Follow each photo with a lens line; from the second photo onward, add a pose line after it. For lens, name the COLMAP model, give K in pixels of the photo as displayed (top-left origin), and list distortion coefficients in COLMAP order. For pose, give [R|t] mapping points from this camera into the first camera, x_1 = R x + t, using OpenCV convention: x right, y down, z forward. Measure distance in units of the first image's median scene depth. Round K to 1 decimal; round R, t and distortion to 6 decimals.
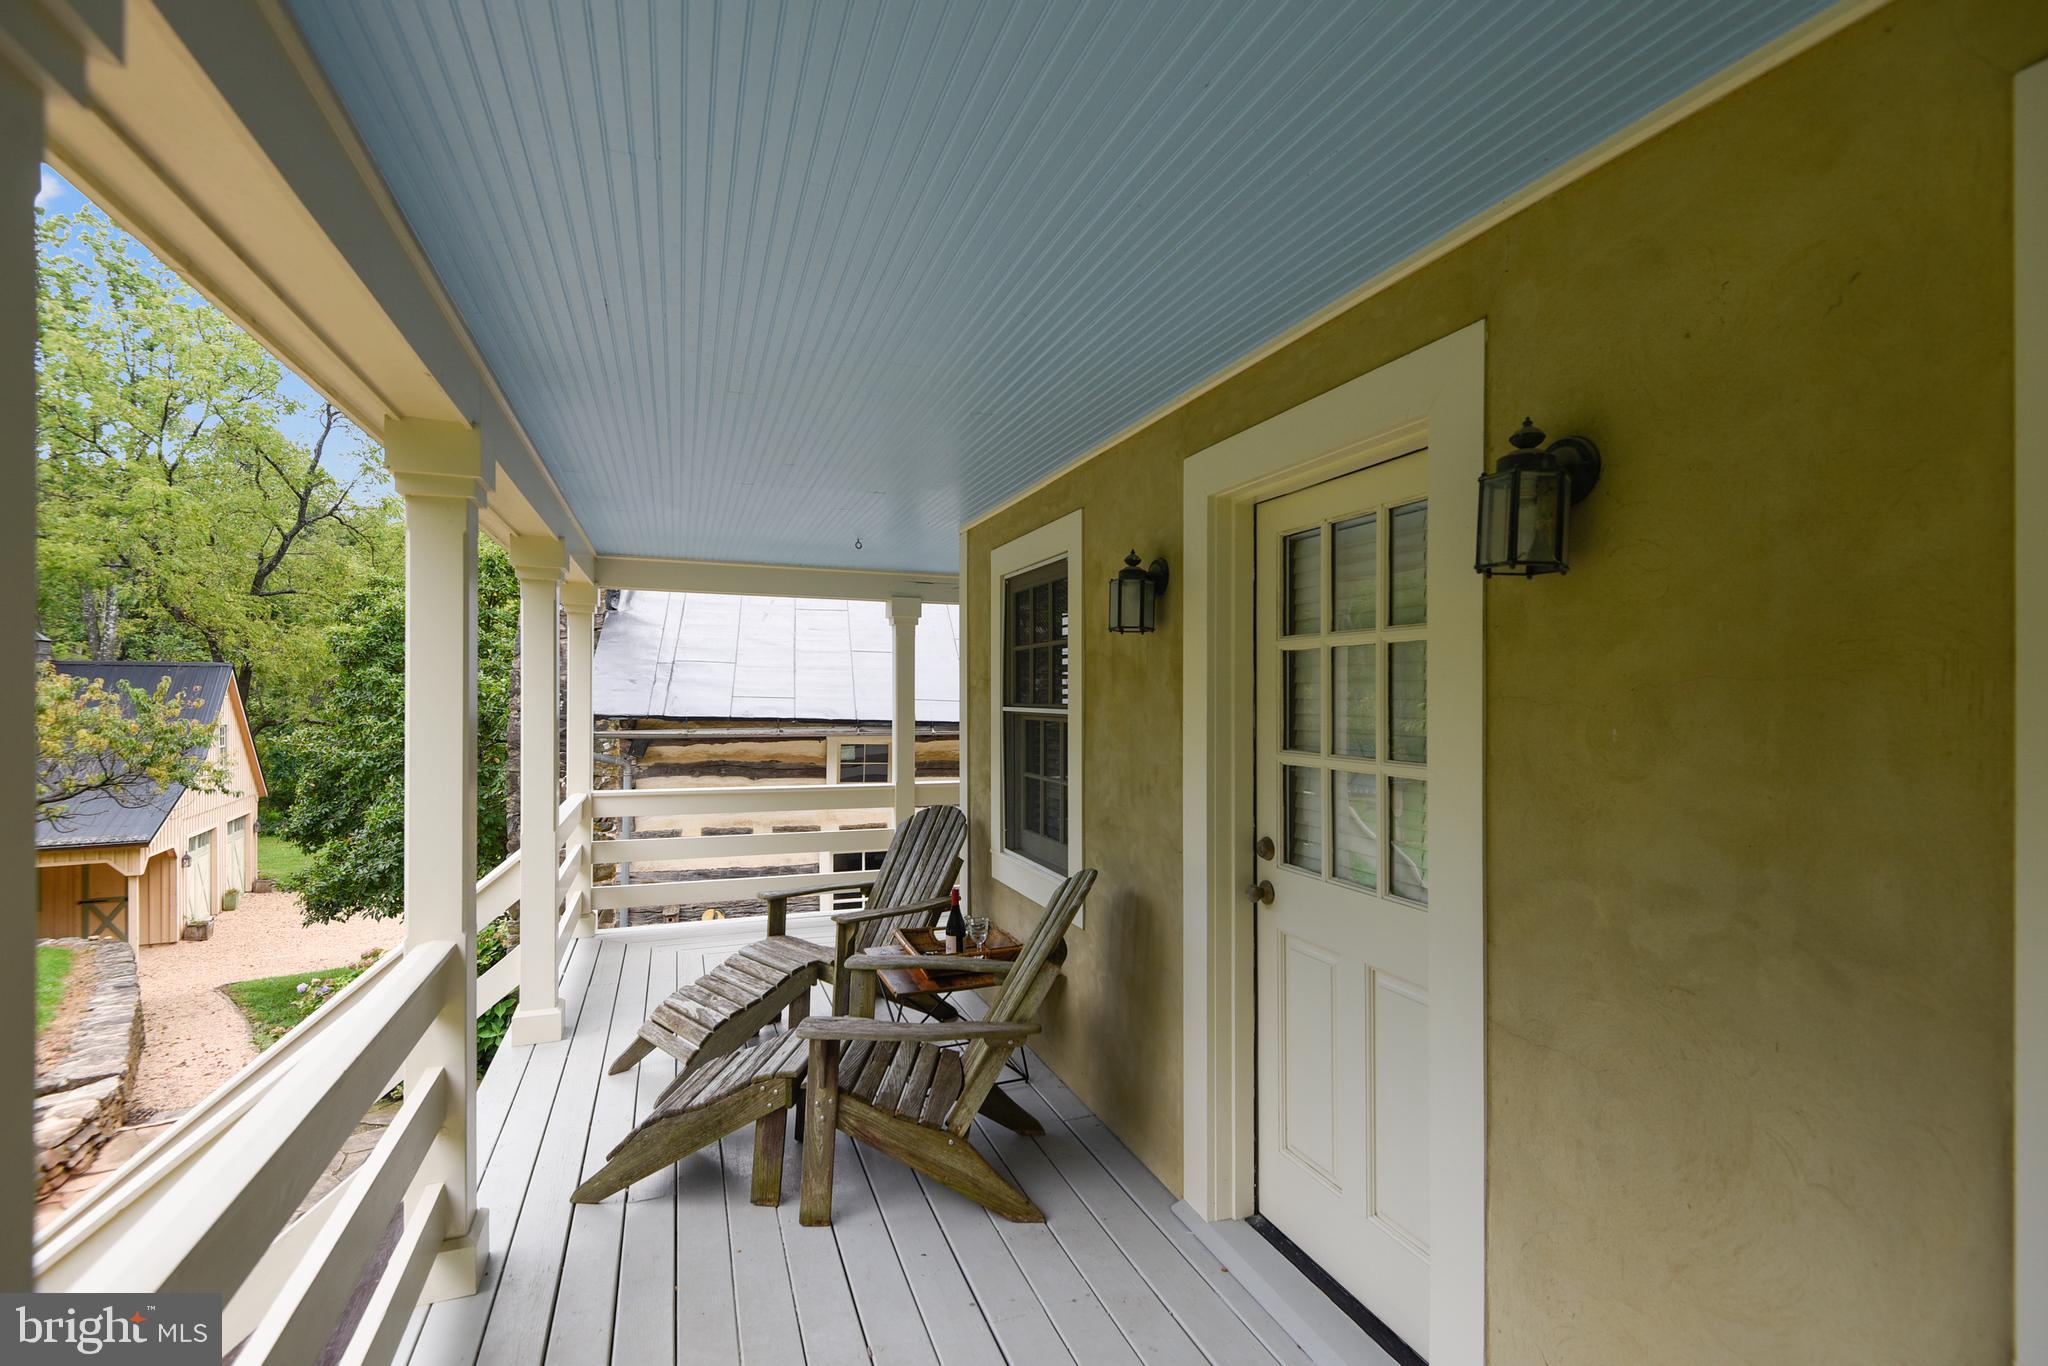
lens RADIAL K [[954.2, 0, 1024.0], [0, 954.2, 683.0], [0, 0, 1]] dist [0.008315, -0.001427]
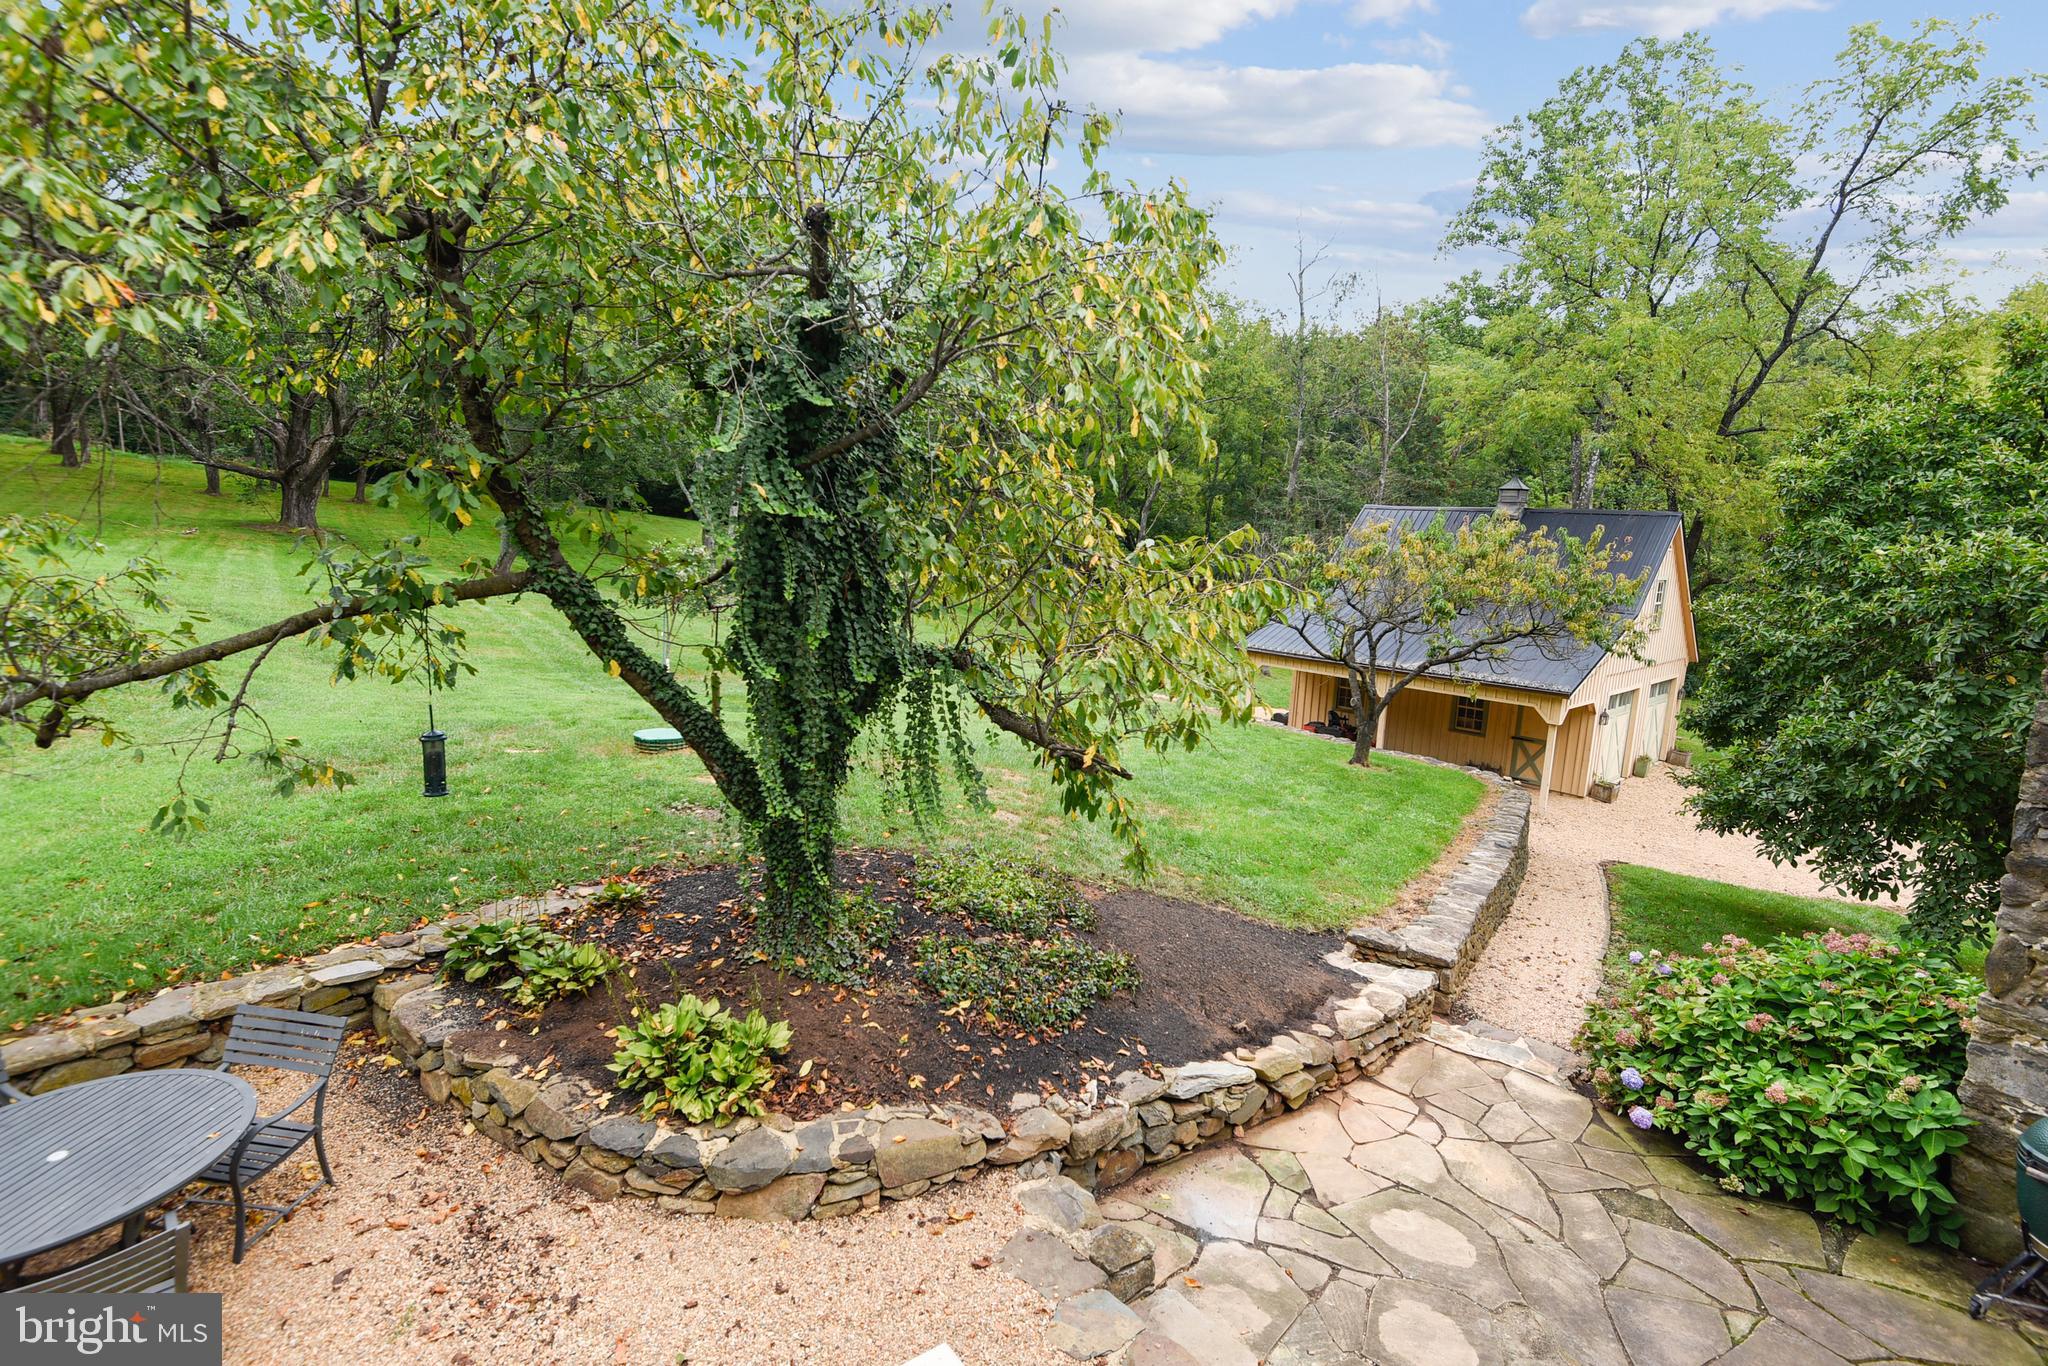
lens RADIAL K [[992.7, 0, 1026.2], [0, 992.7, 688.7], [0, 0, 1]] dist [0.035566, -0.030479]
pose [[0.283061, 0.177386, -0.942556, -0.111201], [-0.035606, 0.984014, 0.174495, -0.000376], [0.958441, -0.015832, 0.284852, 0.189471]]
